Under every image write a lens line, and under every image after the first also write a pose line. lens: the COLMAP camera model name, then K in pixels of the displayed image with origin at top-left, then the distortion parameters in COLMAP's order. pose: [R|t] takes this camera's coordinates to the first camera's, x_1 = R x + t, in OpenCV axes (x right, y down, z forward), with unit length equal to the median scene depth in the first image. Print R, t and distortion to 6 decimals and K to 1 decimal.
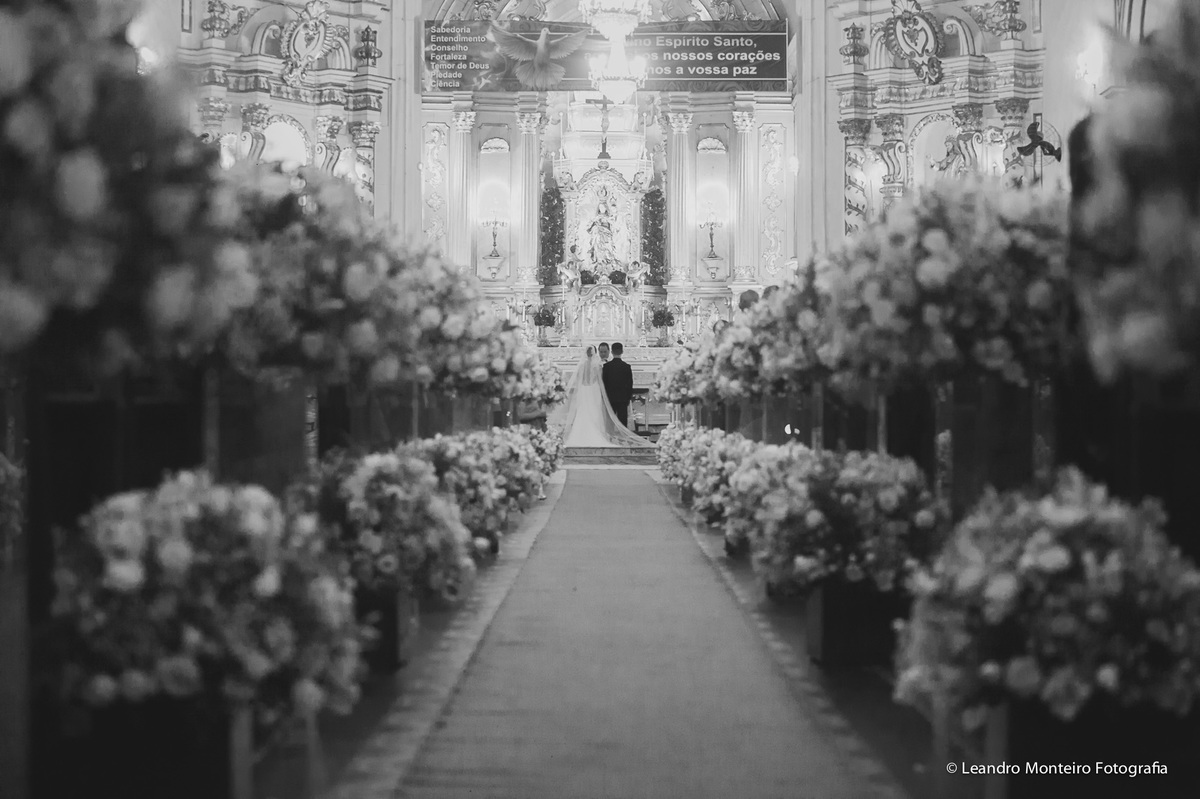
lens RADIAL K [[2416.6, 0, 600.2], [0, 2416.6, 400.1], [0, 0, 1]] dist [0.000555, 0.000000]
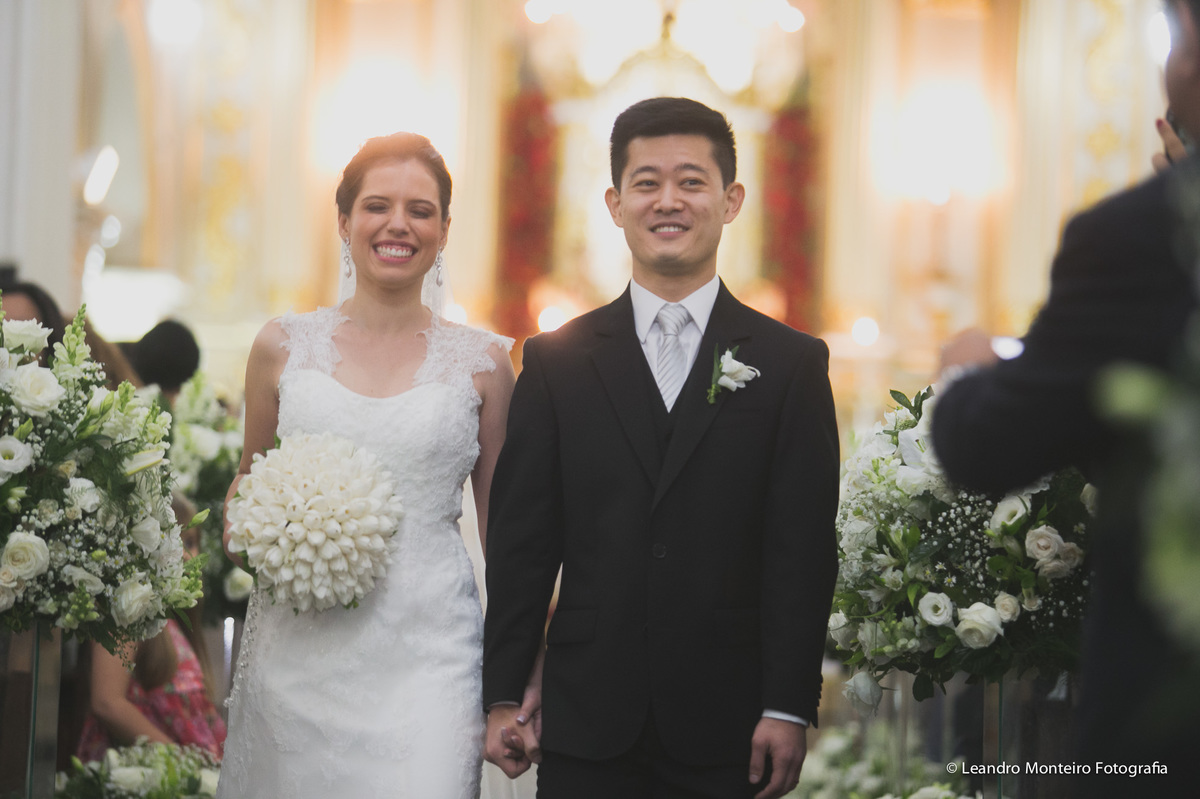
lens RADIAL K [[4857.4, 0, 600.0], [0, 4857.4, 399.5], [0, 0, 1]] dist [0.191243, 0.000000]
pose [[0.999562, 0.024404, -0.016729, 0.005158], [-0.025197, 0.998485, -0.048918, -0.000287], [0.015510, 0.049318, 0.998663, 0.218877]]
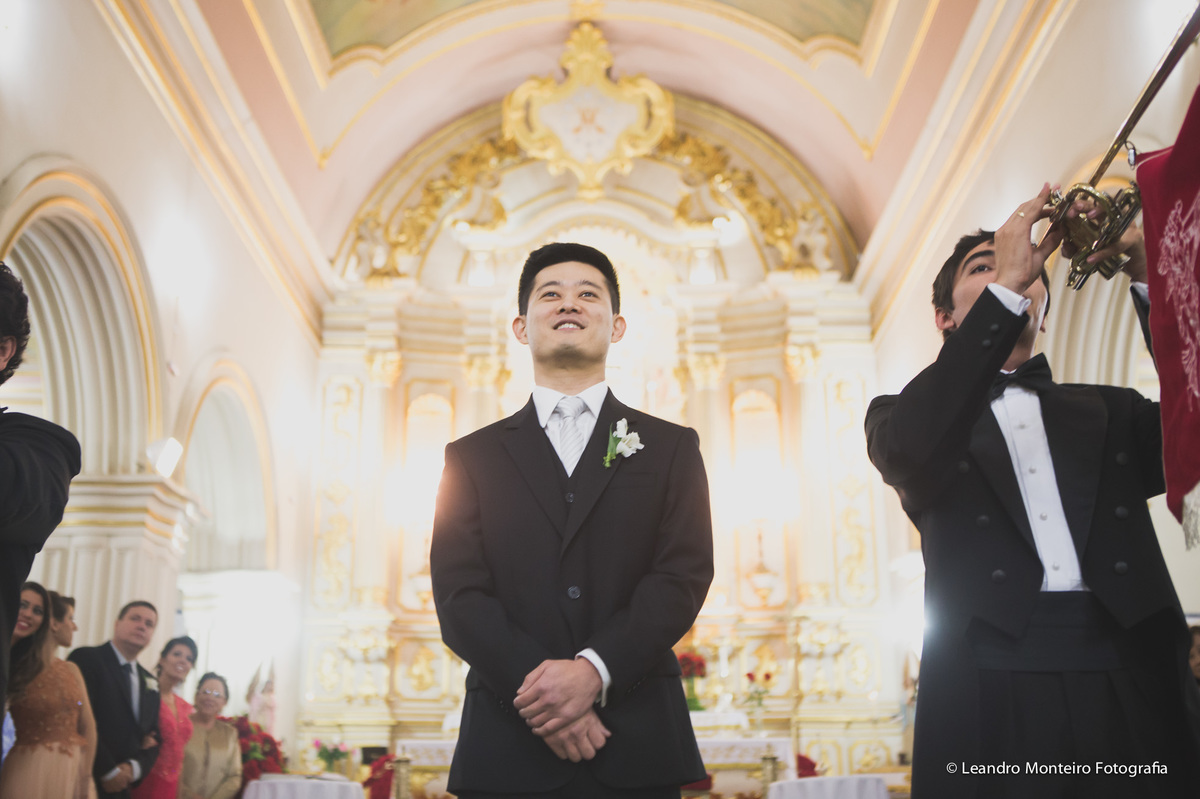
lens RADIAL K [[1451.2, 0, 597.8], [0, 1451.2, 395.2], [0, 0, 1]] dist [0.000859, 0.000000]
pose [[0.999942, -0.010616, 0.001700, 0.002188], [0.010676, 0.961815, -0.273491, 0.001294], [0.001268, 0.273493, 0.961873, 0.615787]]
